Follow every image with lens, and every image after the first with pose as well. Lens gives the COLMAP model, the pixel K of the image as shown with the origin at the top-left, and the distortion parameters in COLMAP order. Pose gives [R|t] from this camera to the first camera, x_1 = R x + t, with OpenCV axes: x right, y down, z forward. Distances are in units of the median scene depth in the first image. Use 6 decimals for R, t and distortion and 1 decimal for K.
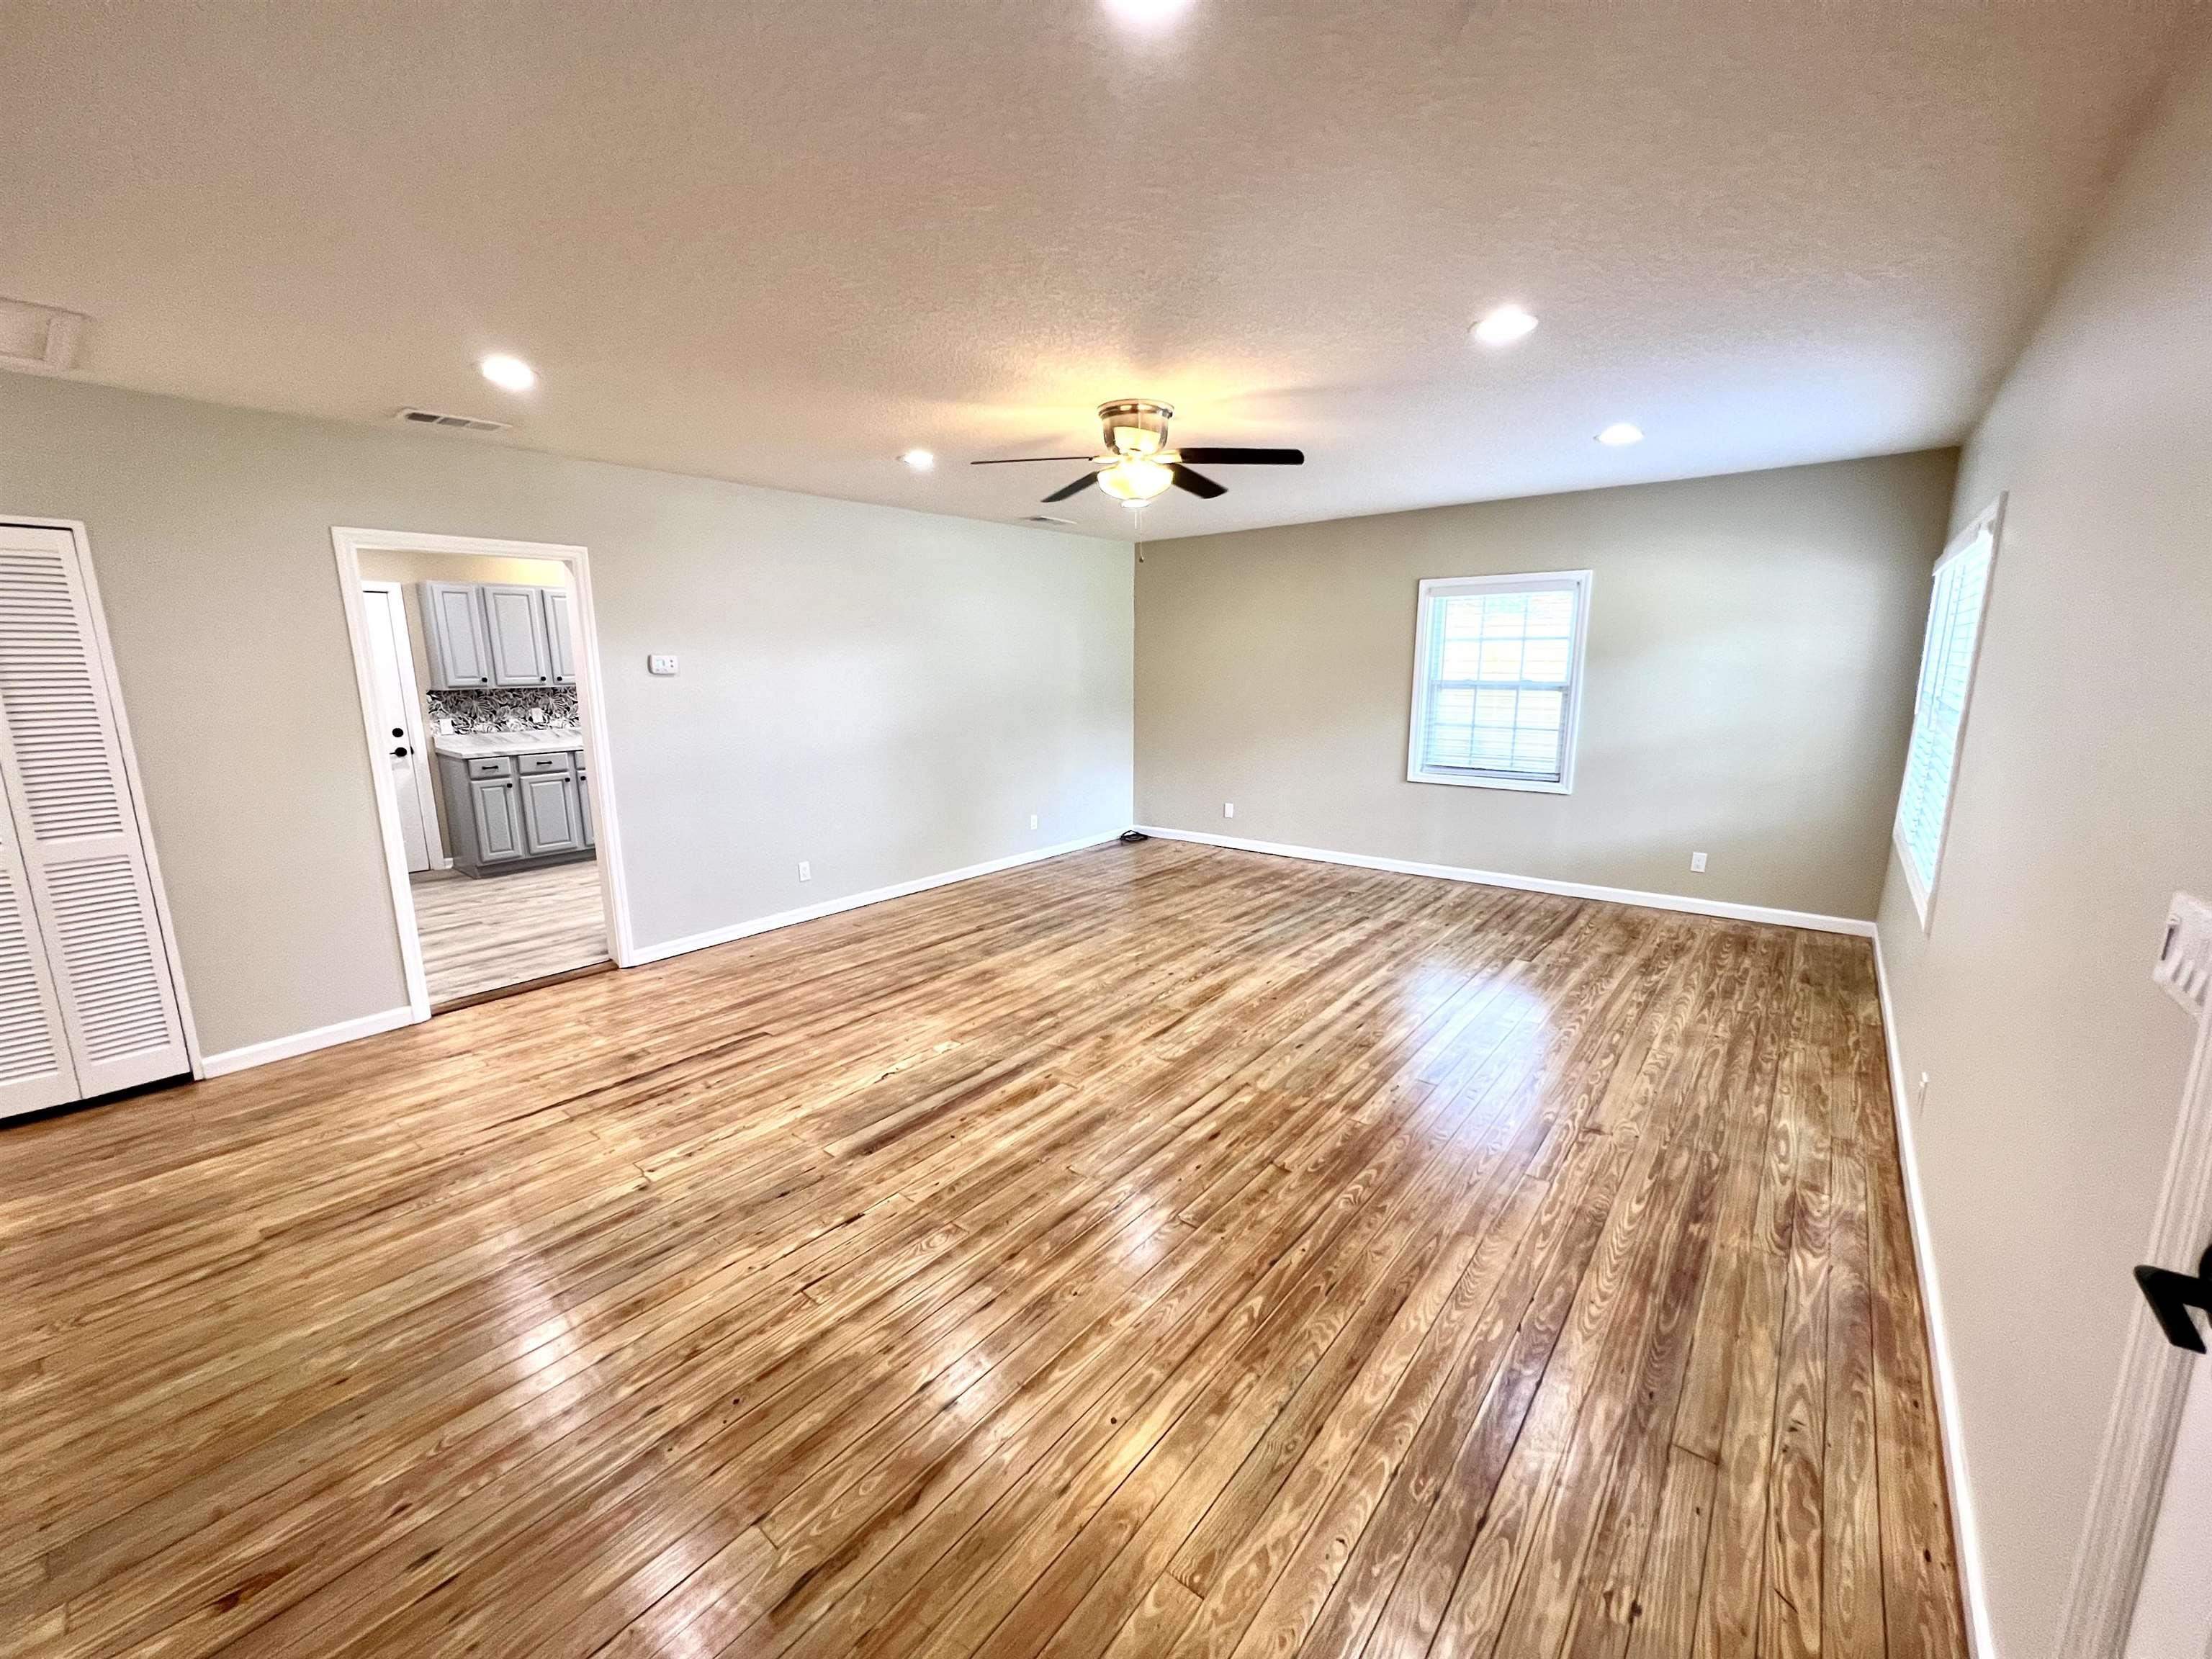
lens RADIAL K [[882.9, 0, 1103.2], [0, 882.9, 825.4], [0, 0, 1]] dist [0.000272, -0.000450]
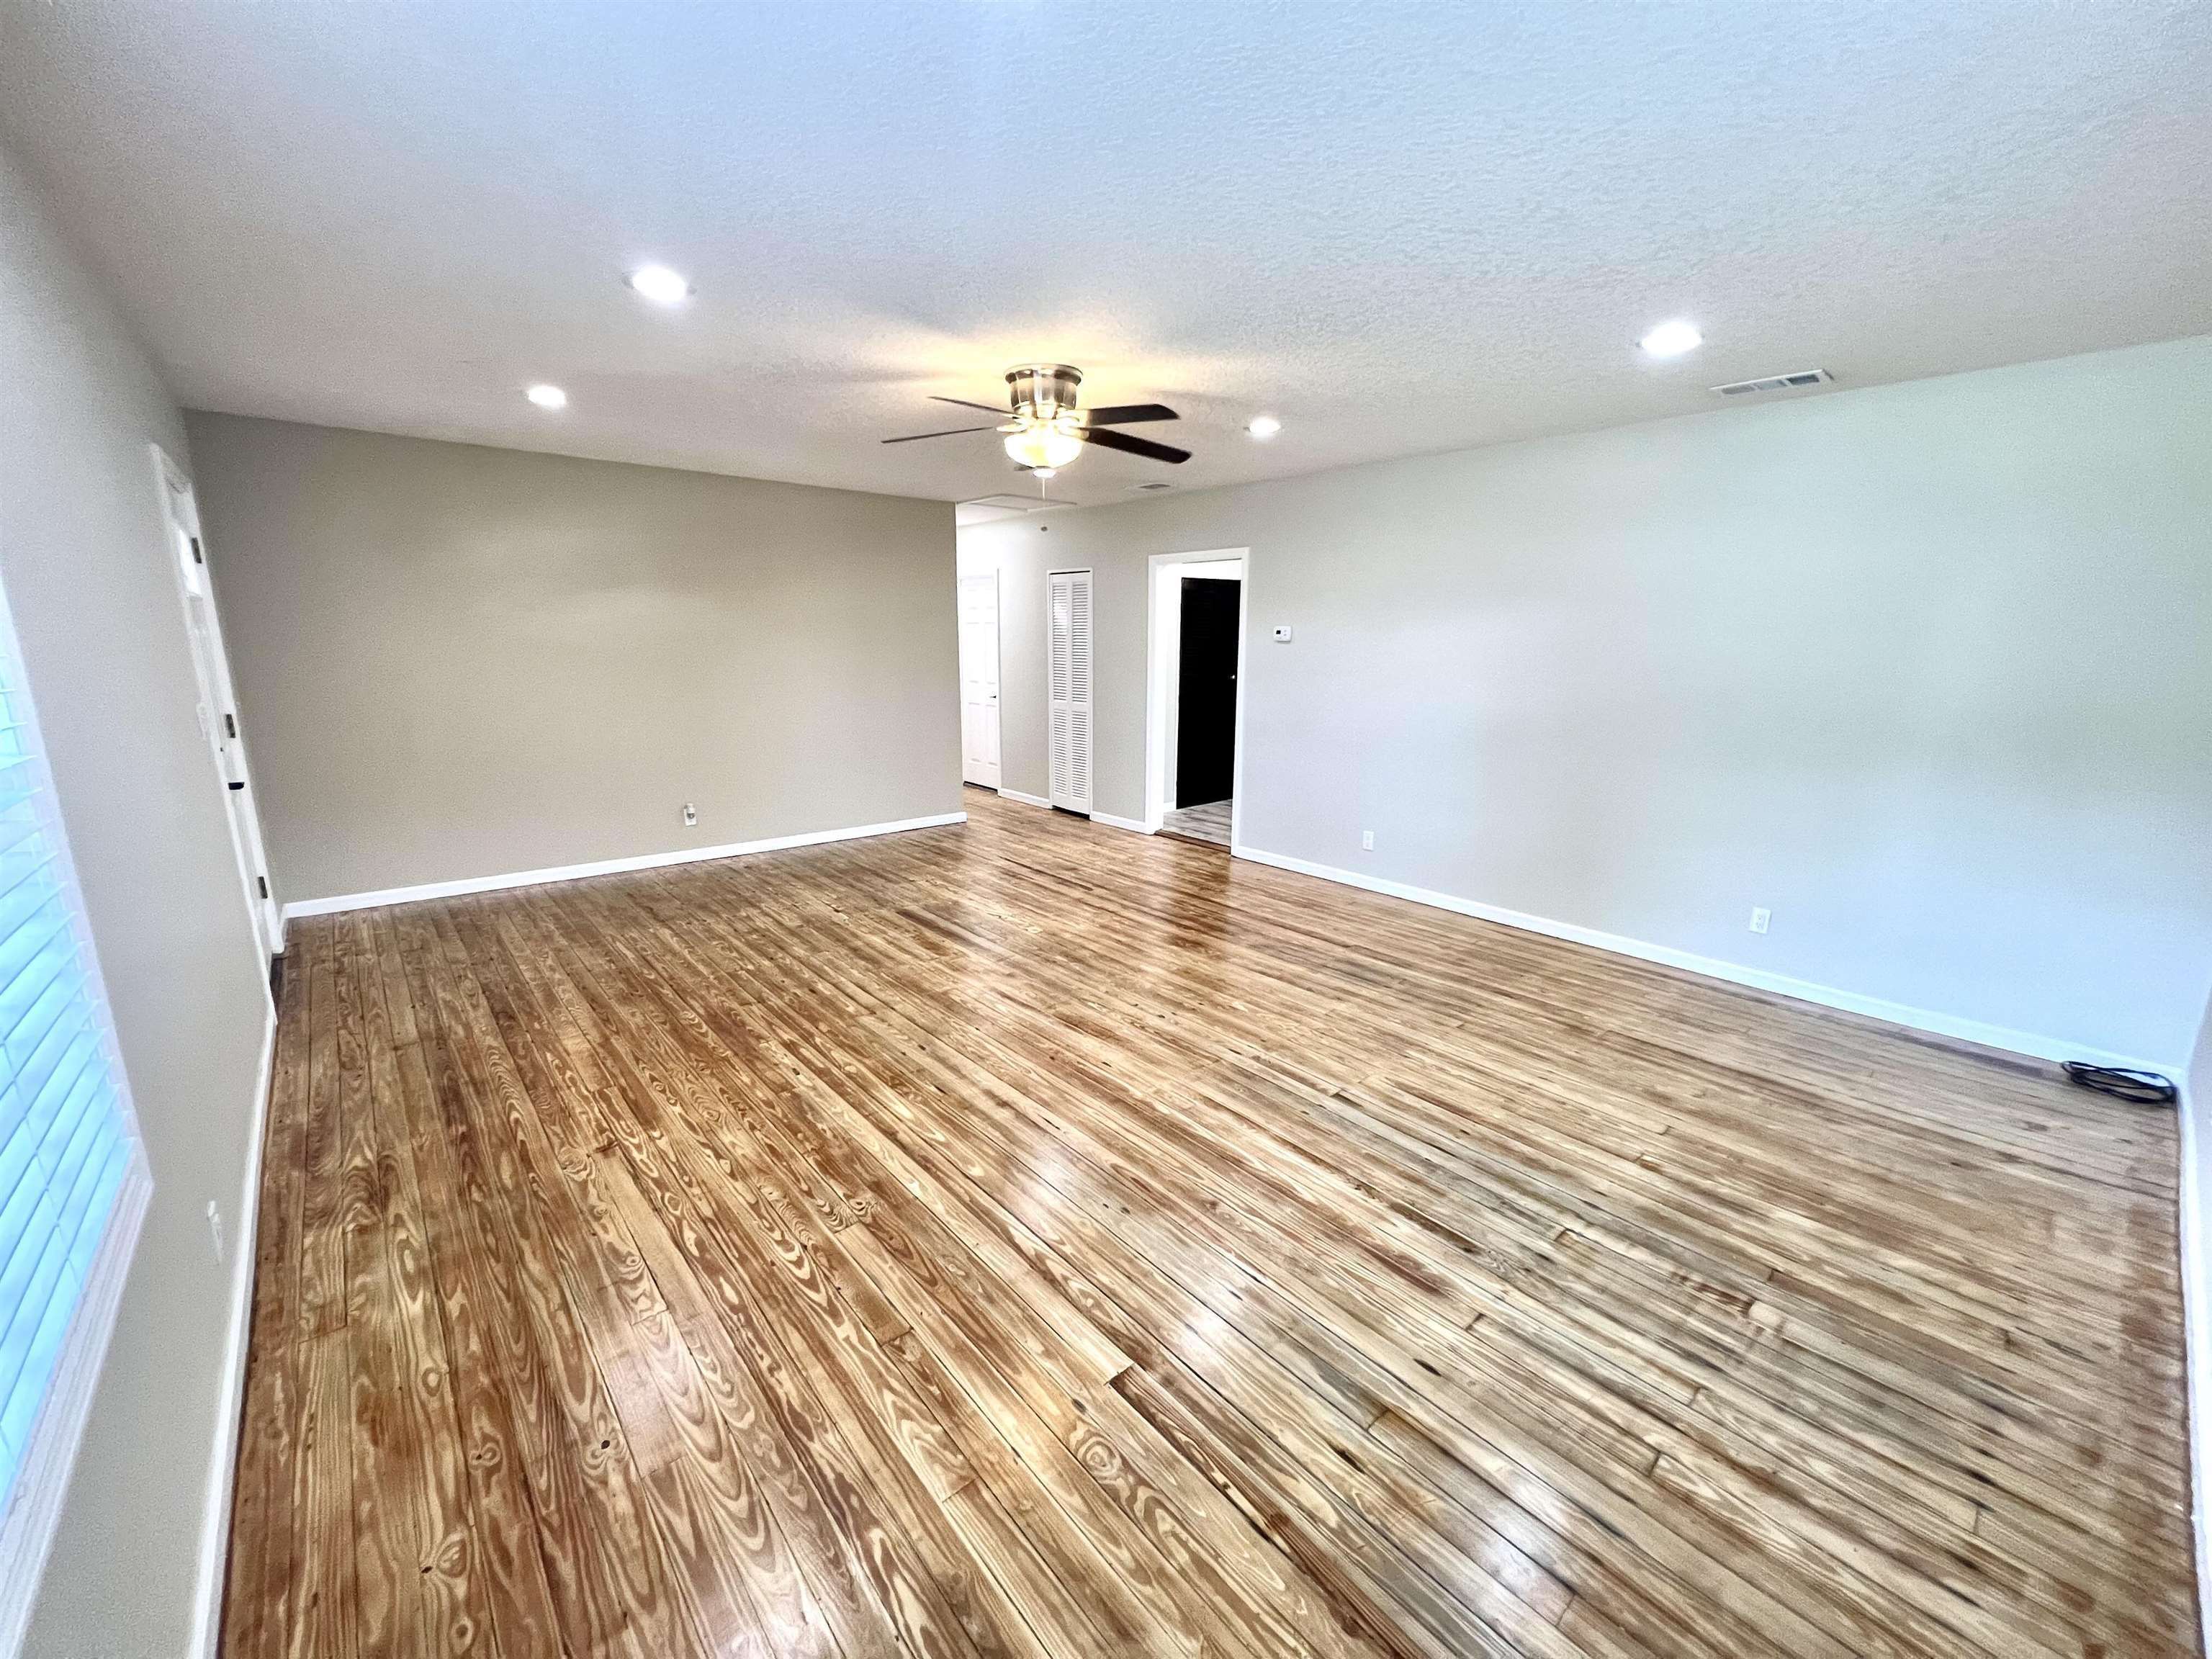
lens RADIAL K [[882.9, 0, 1103.2], [0, 882.9, 825.4], [0, 0, 1]] dist [0.000272, -0.000450]
pose [[-0.172847, 0.218050, -0.960509, 0.981767], [-0.189632, 0.949575, 0.249693, -0.229566], [0.966521, 0.225302, -0.122782, 1.183436]]
